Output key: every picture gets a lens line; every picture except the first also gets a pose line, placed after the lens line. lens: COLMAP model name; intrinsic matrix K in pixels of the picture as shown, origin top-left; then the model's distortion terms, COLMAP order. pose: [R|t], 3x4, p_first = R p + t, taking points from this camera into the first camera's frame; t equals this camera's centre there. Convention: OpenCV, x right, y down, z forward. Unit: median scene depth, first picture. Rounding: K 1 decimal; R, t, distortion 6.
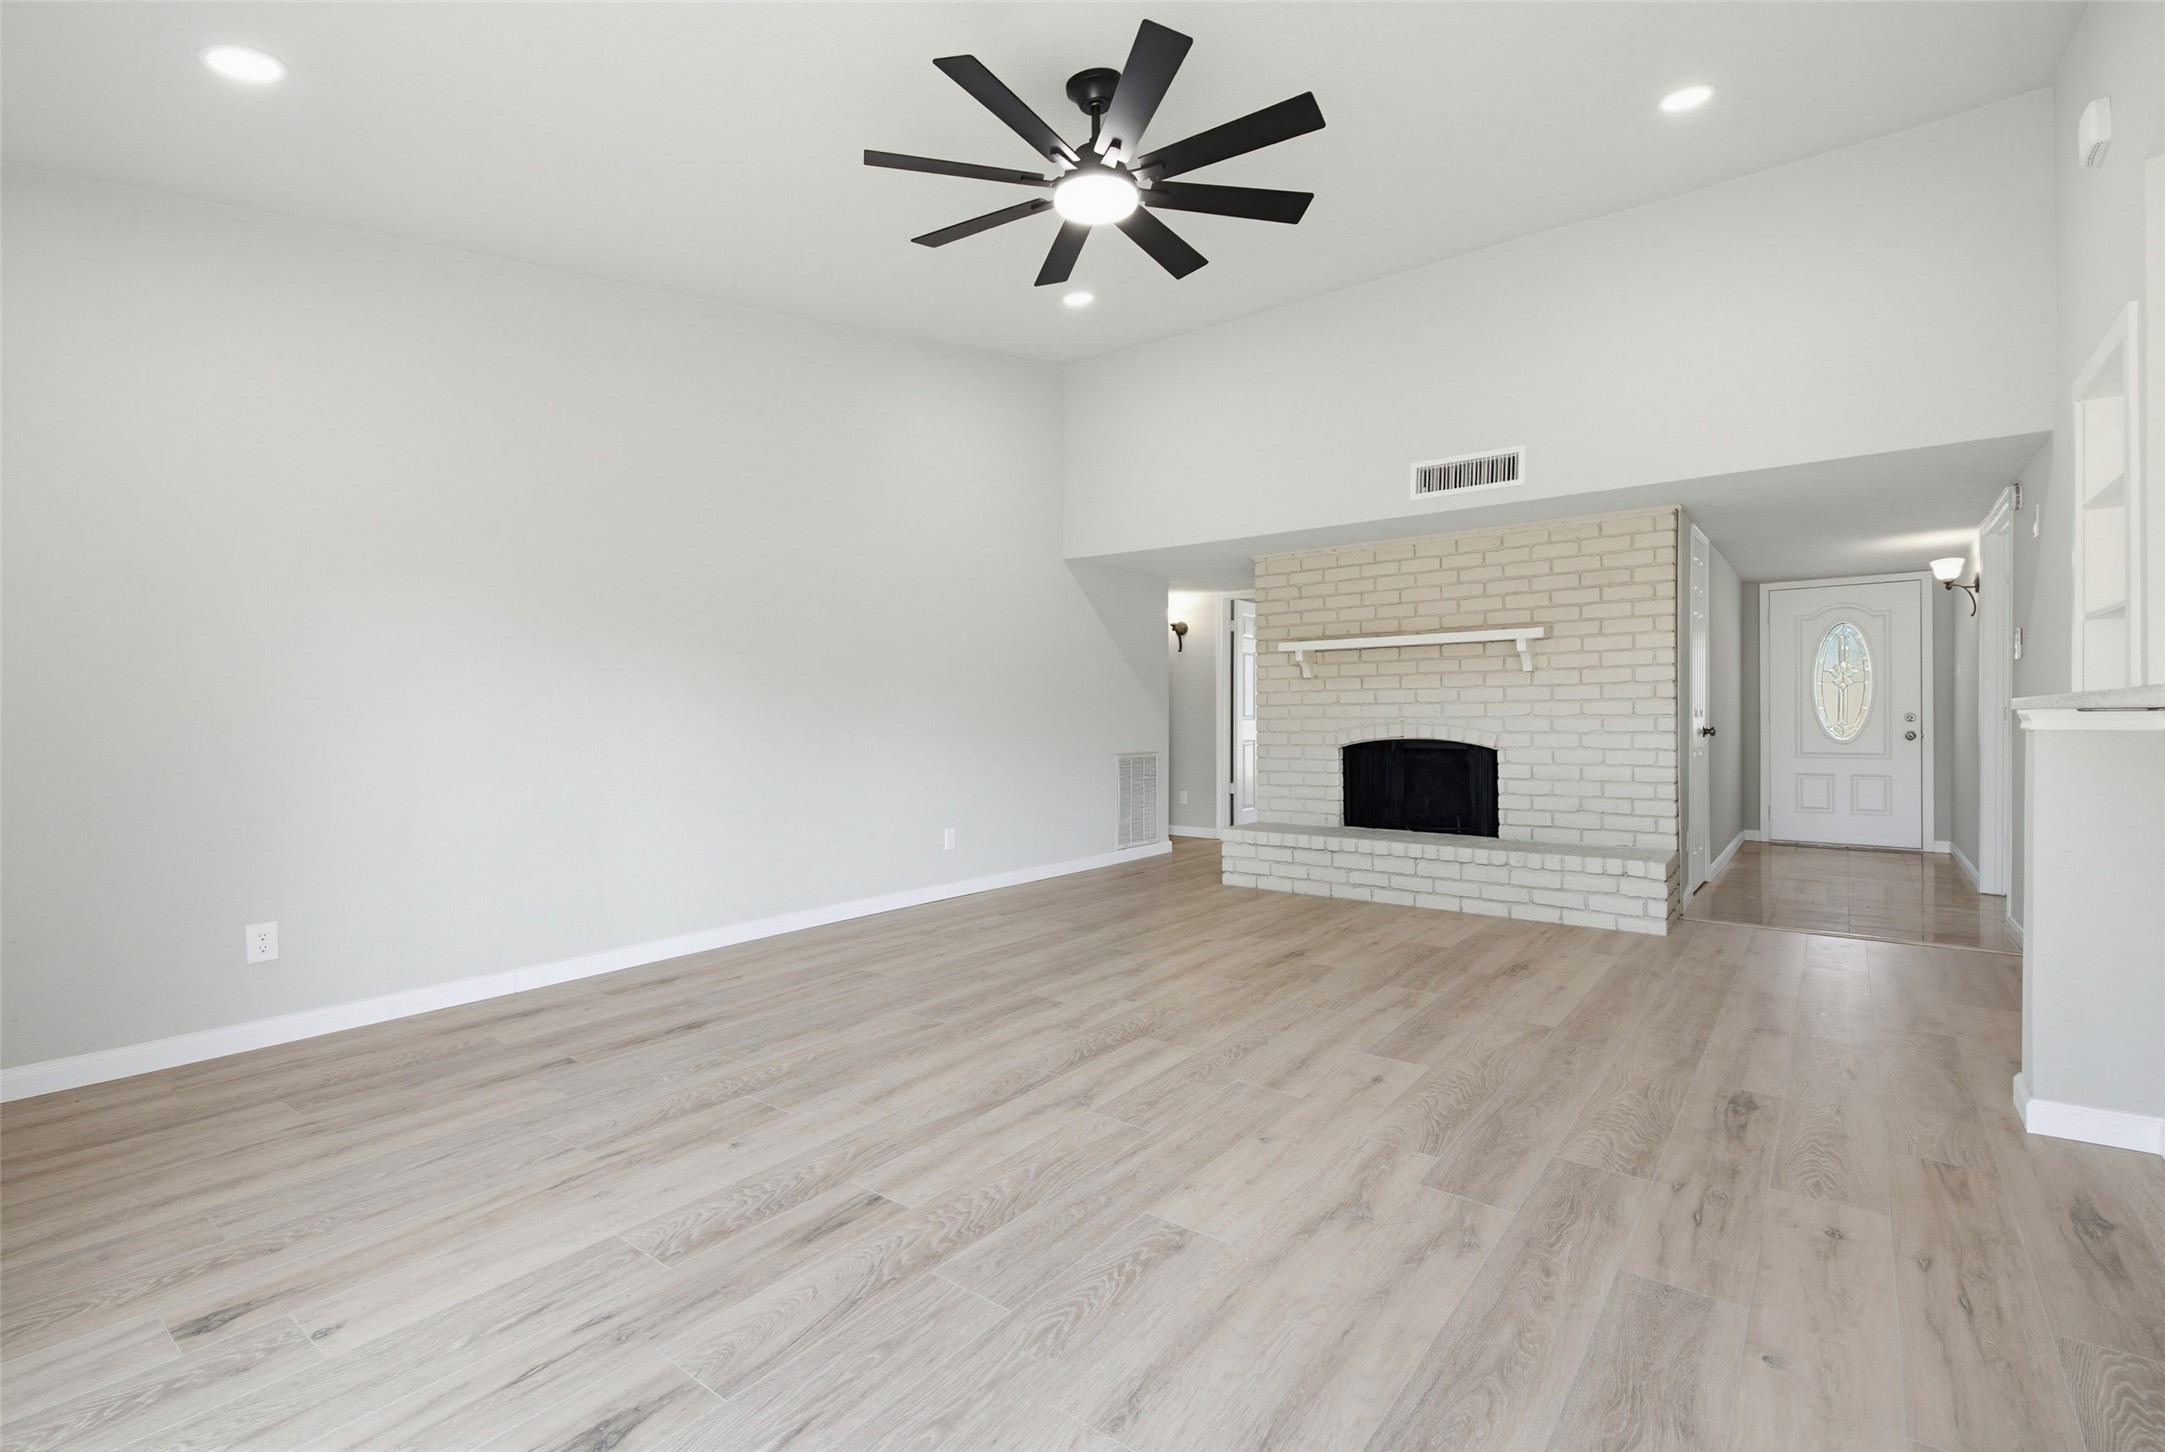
lens RADIAL K [[991.8, 0, 1057.5], [0, 991.8, 717.5], [0, 0, 1]] dist [0.022809, -0.000245]
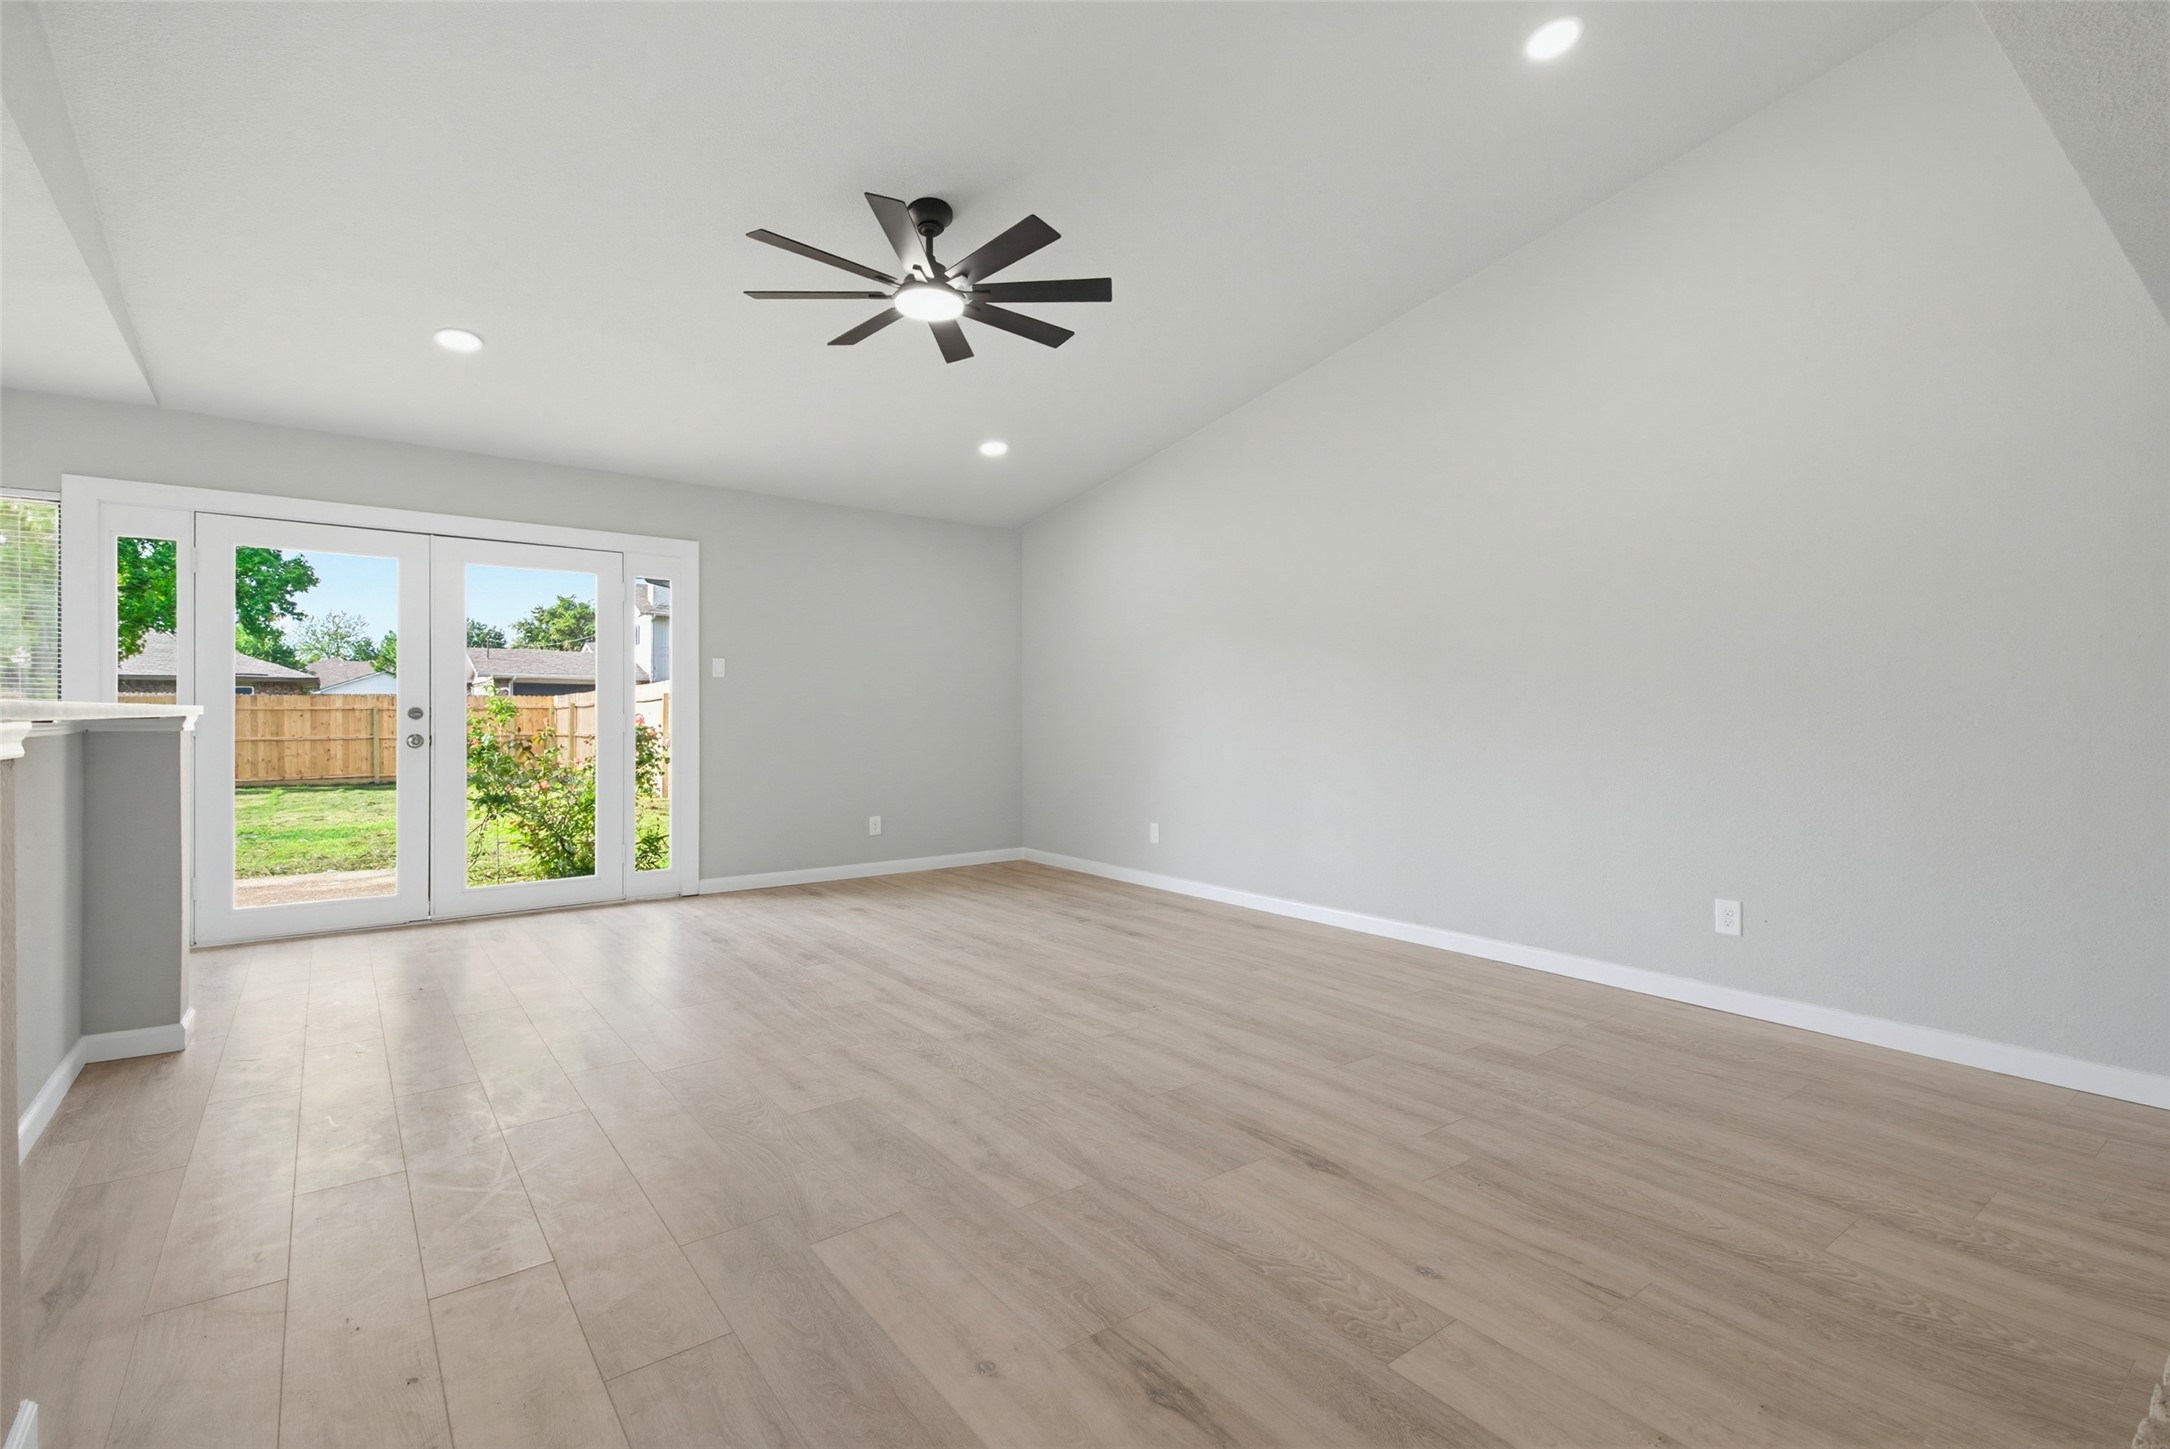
lens RADIAL K [[974.2, 0, 1076.4], [0, 974.2, 722.7], [0, 0, 1]] dist [0.049548, -0.025277]
pose [[-0.257033, 0.011518, -0.966334, 0.854086], [-0.003048, 0.999914, 0.012729, -0.009970], [0.966398, 0.006217, -0.256976, 1.087099]]
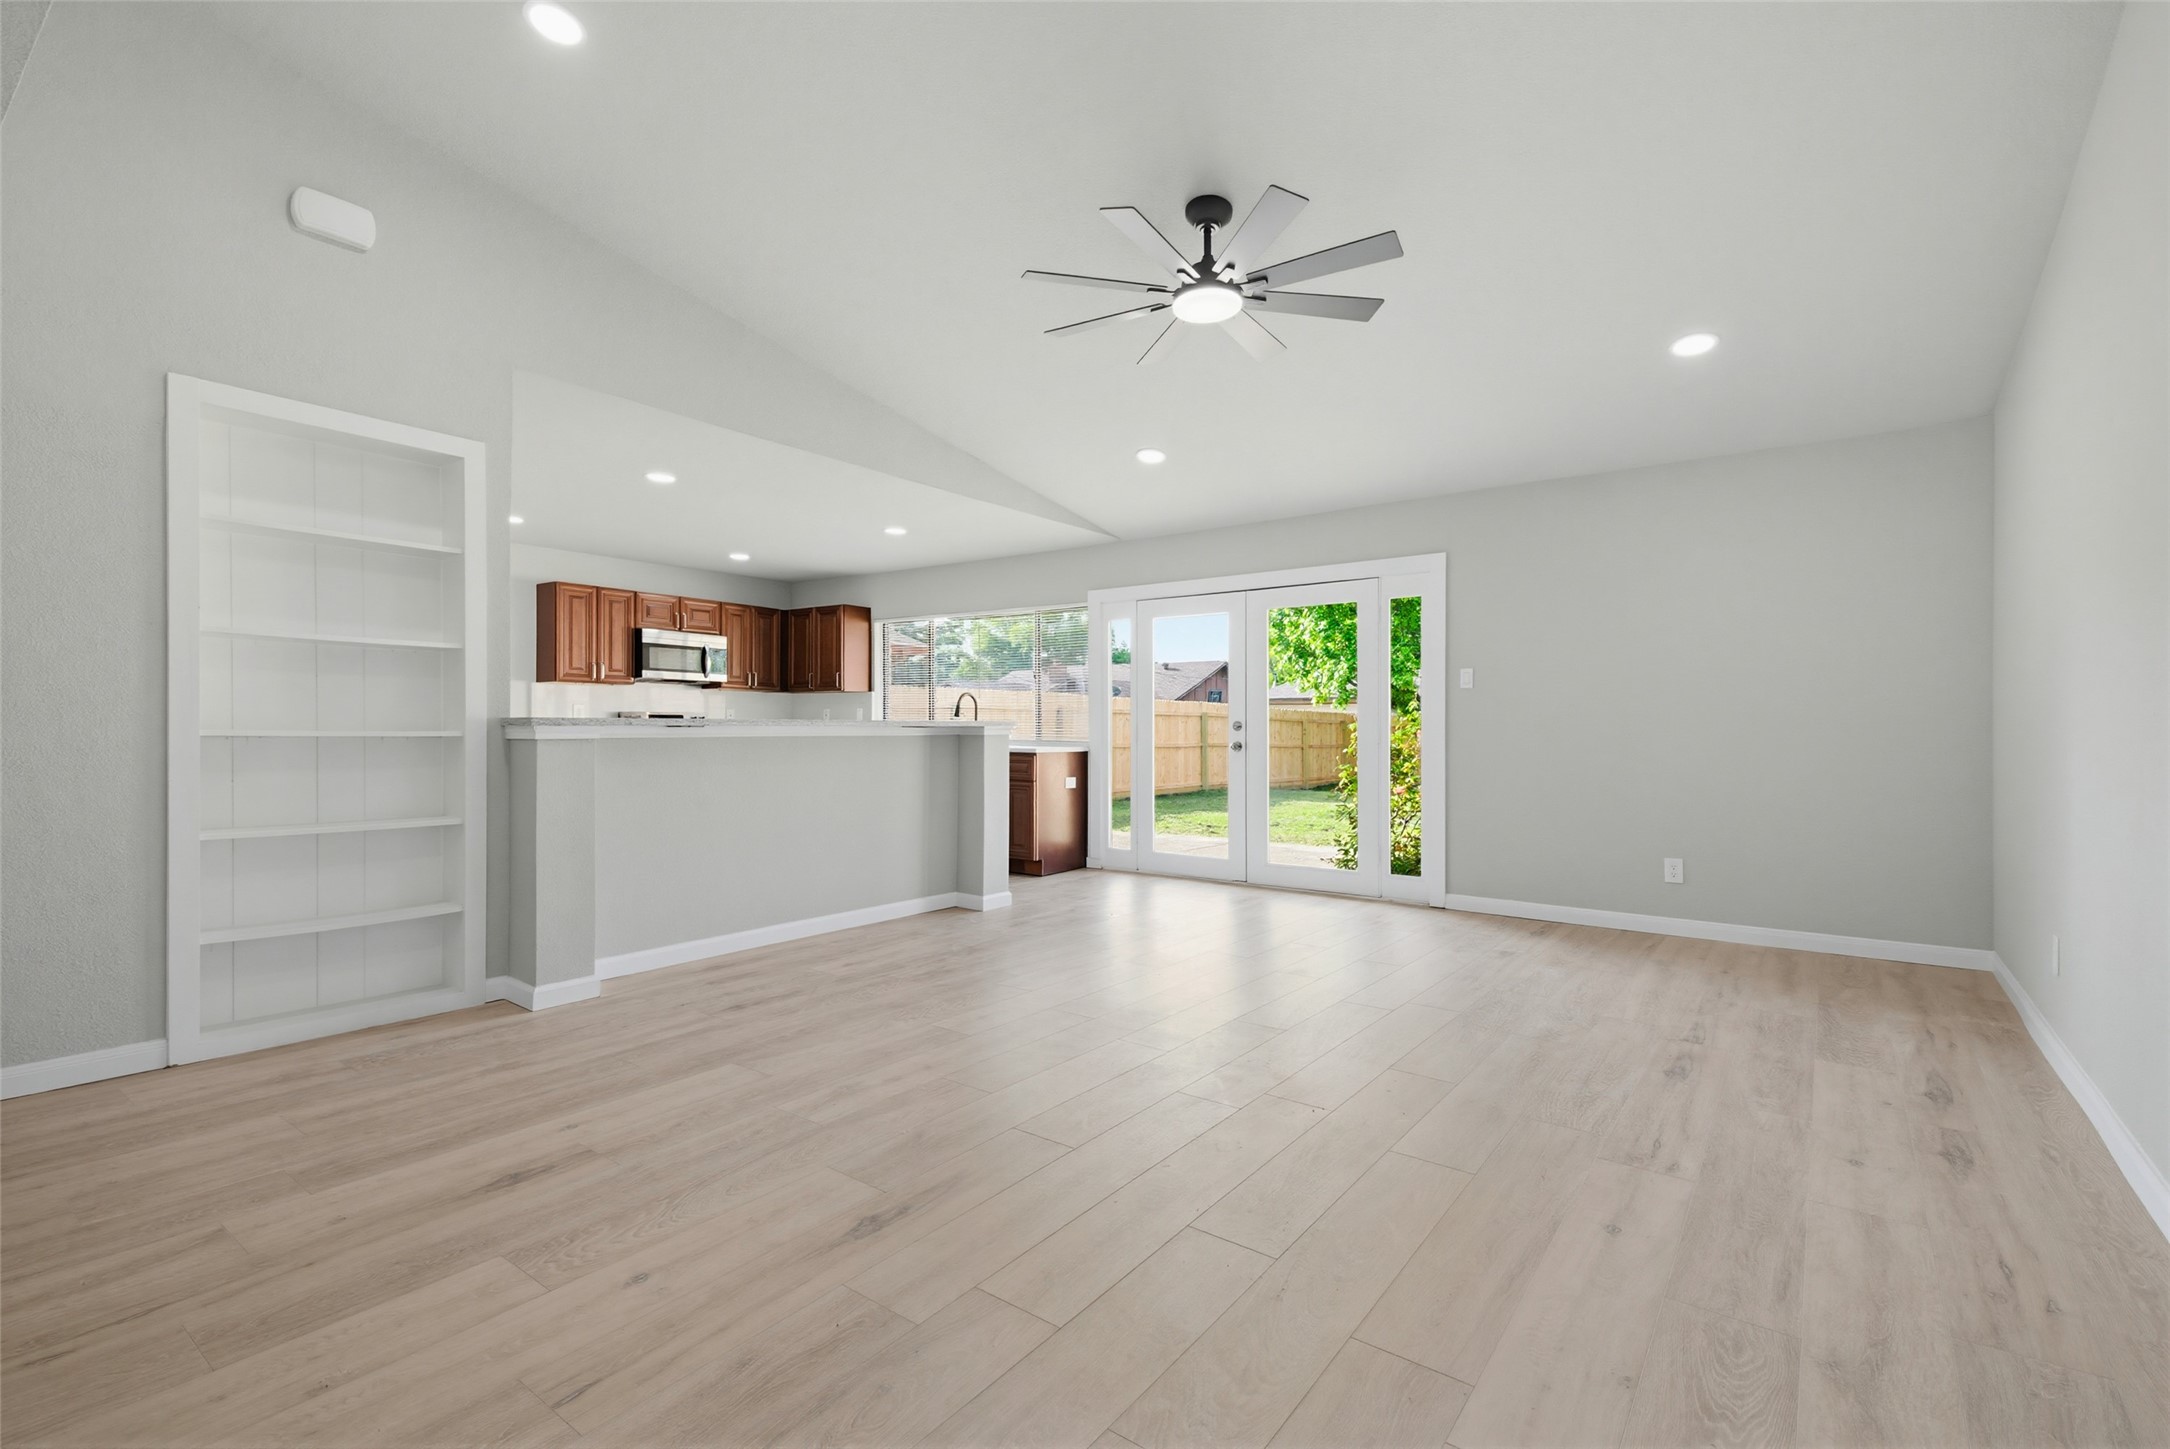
lens RADIAL K [[974.2, 0, 1076.4], [0, 974.2, 722.7], [0, 0, 1]] dist [0.049548, -0.025277]
pose [[-0.999824, 0.001593, -0.018668, 0.160645], [0.001657, 0.999993, -0.003426, -0.003231], [0.018663, -0.003456, -0.999820, 1.601242]]
